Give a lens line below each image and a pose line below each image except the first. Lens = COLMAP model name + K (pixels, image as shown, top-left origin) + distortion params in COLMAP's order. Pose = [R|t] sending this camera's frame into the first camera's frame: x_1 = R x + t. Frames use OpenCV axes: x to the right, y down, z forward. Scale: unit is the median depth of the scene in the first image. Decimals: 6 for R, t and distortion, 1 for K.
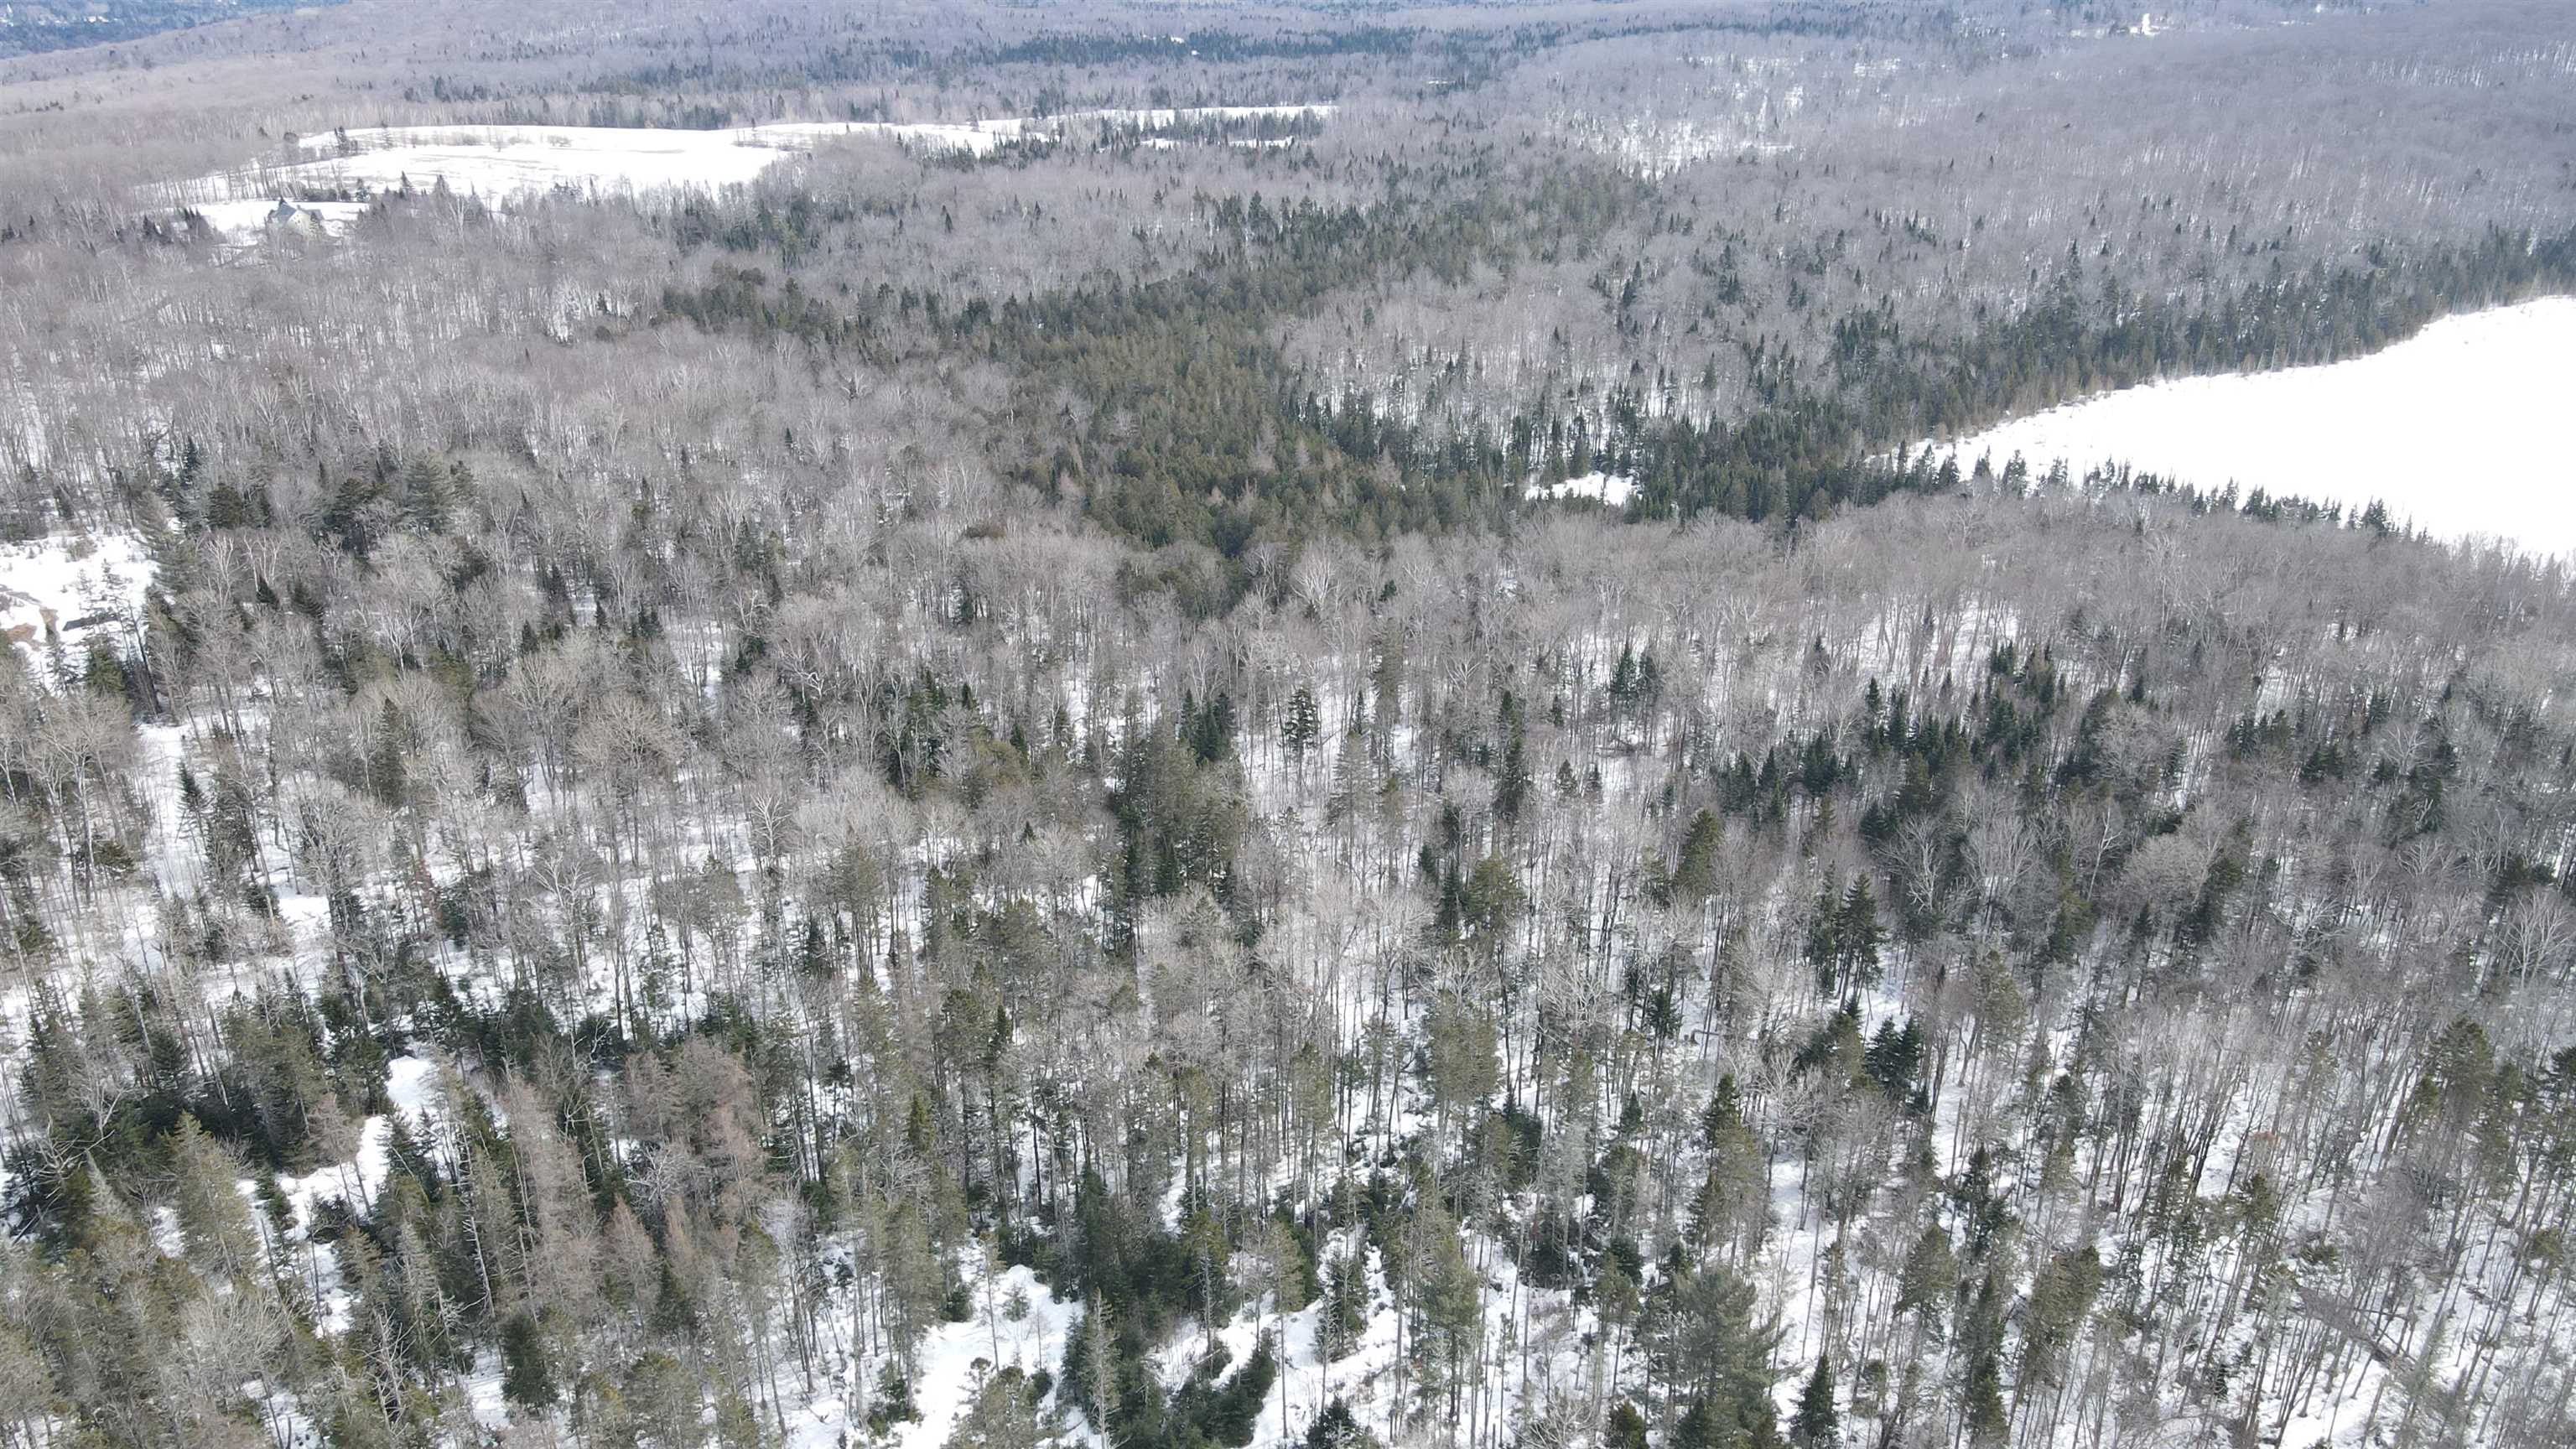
lens RADIAL K [[1905.2, 0, 1289.7], [0, 1905.2, 714.0], [0, 0, 1]] dist [0.017835, 0.023797]
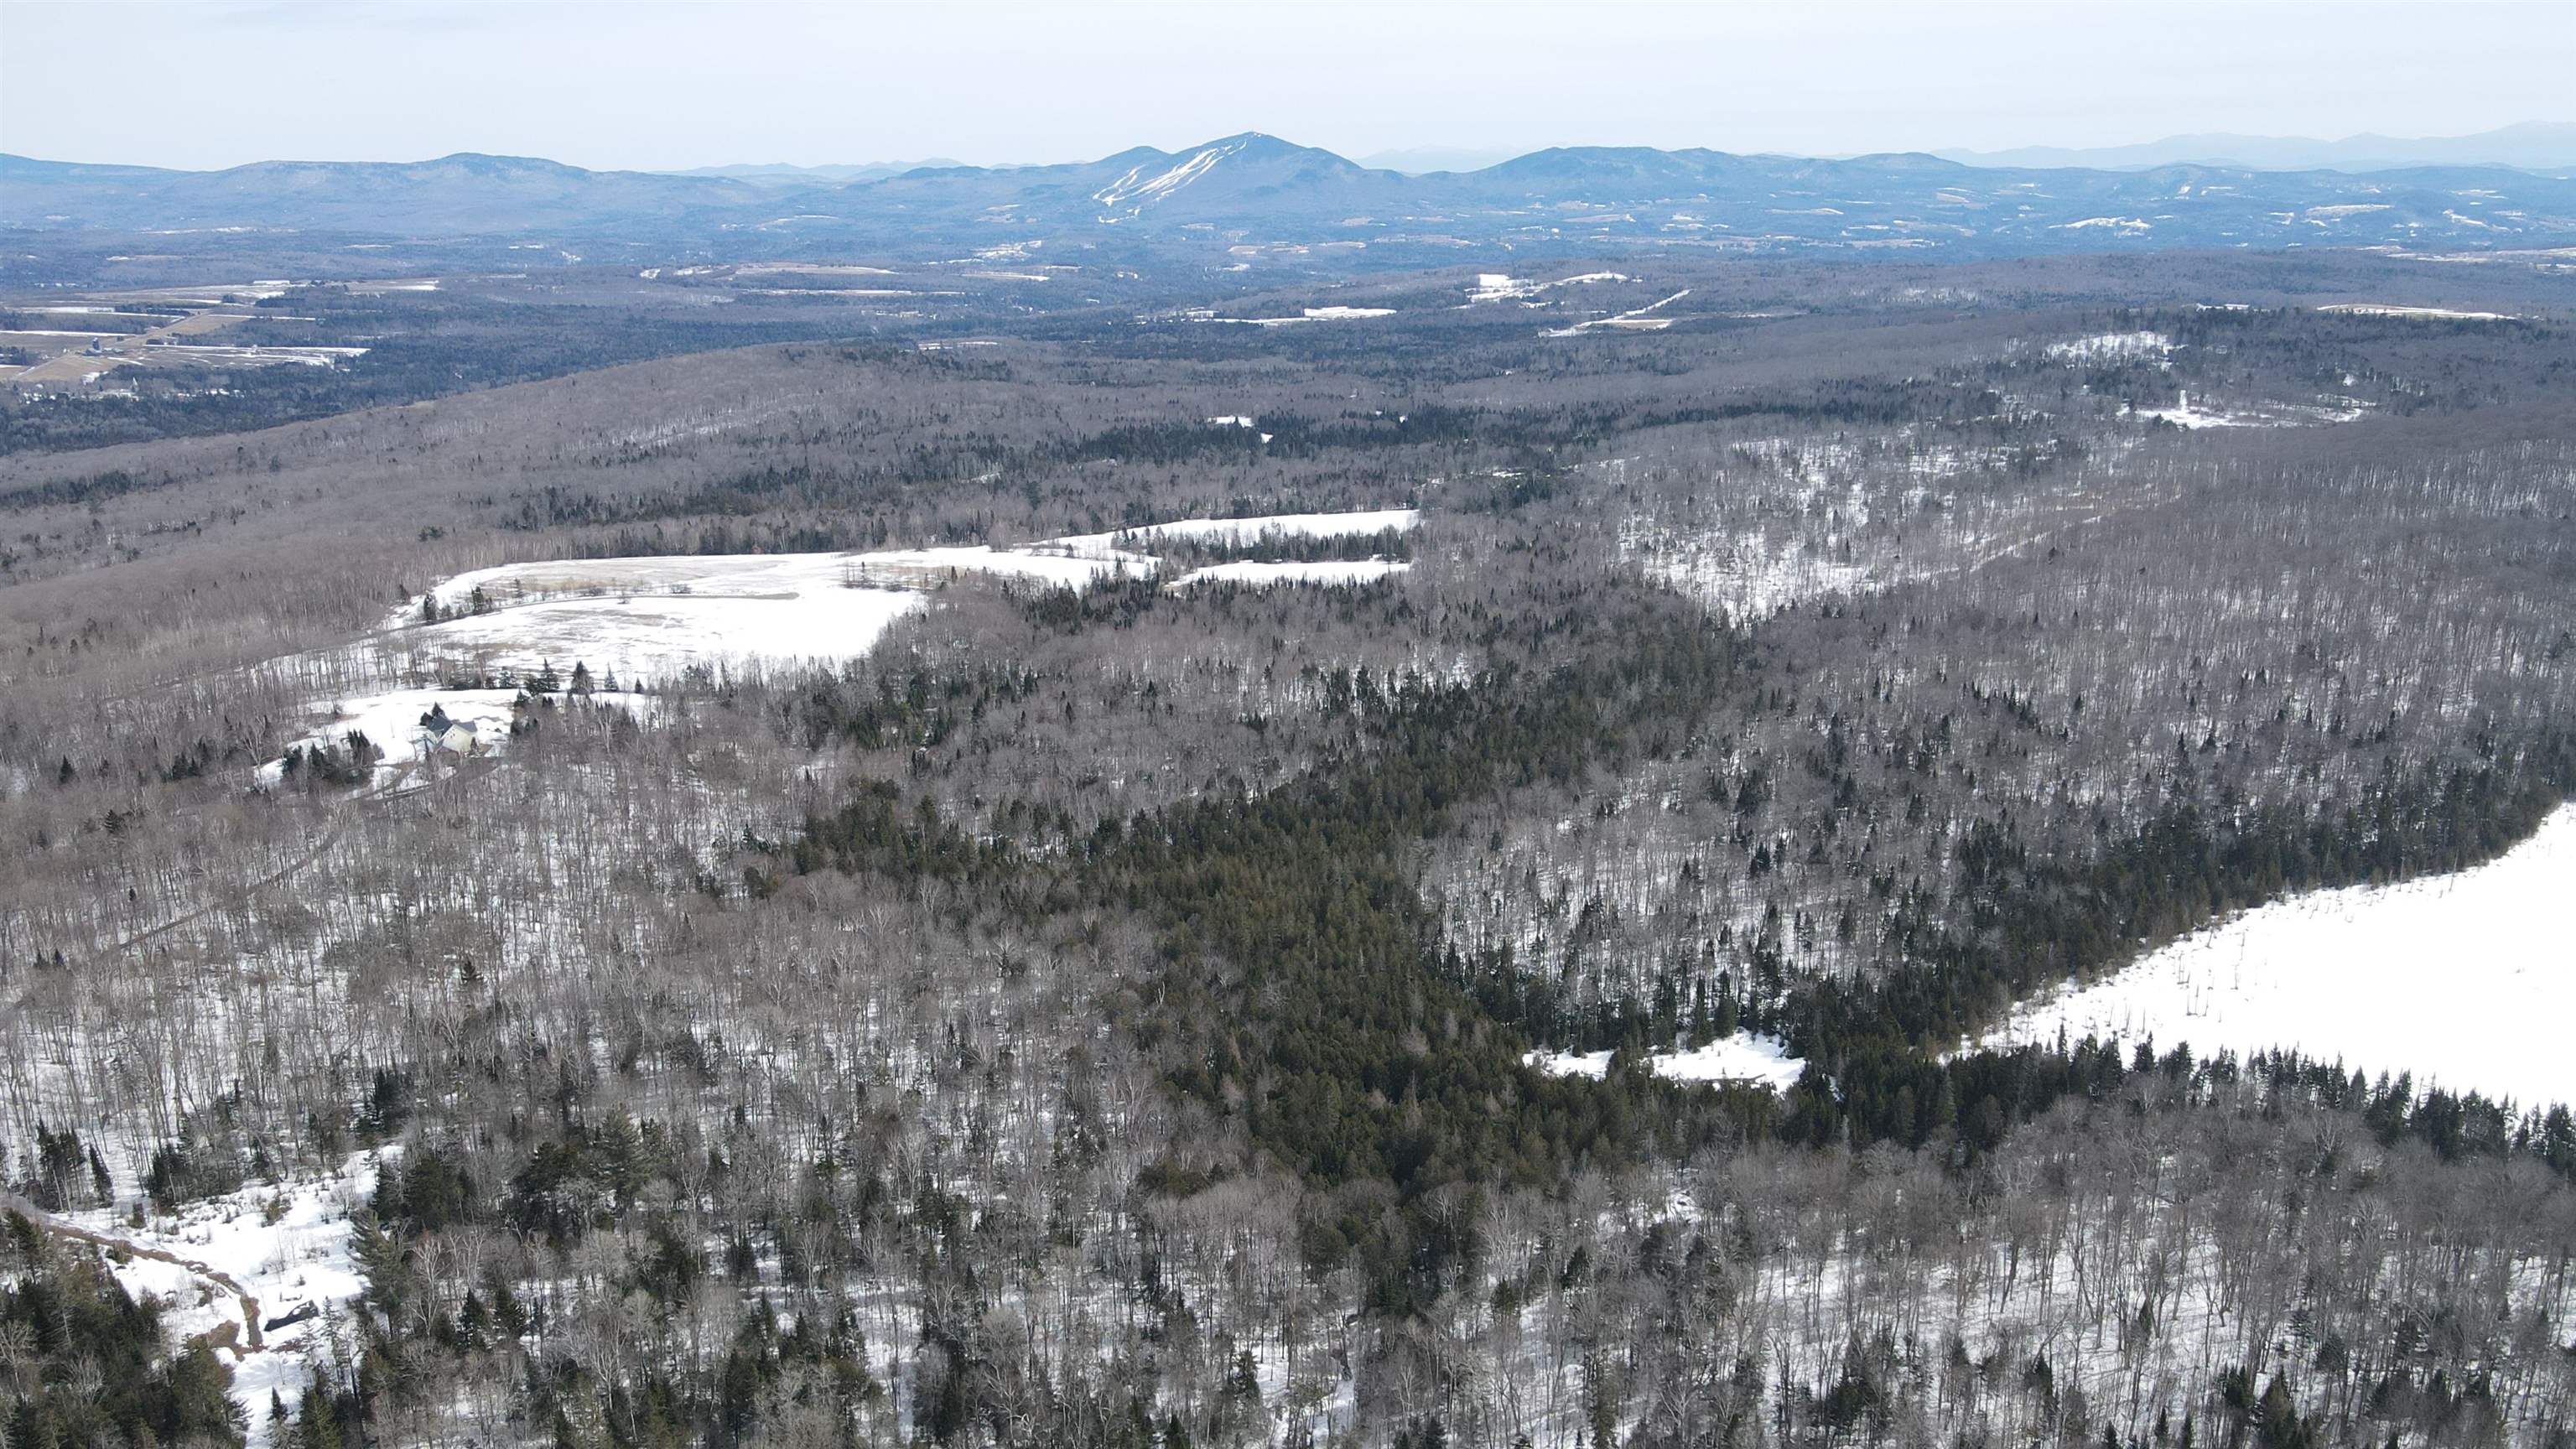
lens RADIAL K [[1905.2, 0, 1289.7], [0, 1905.2, 714.0], [0, 0, 1]] dist [0.017835, 0.023797]
pose [[0.999728, -0.009068, -0.021481, -0.043525], [0.005701, 0.988375, -0.151928, -0.114133], [0.022609, 0.151764, 0.988158, -0.015246]]
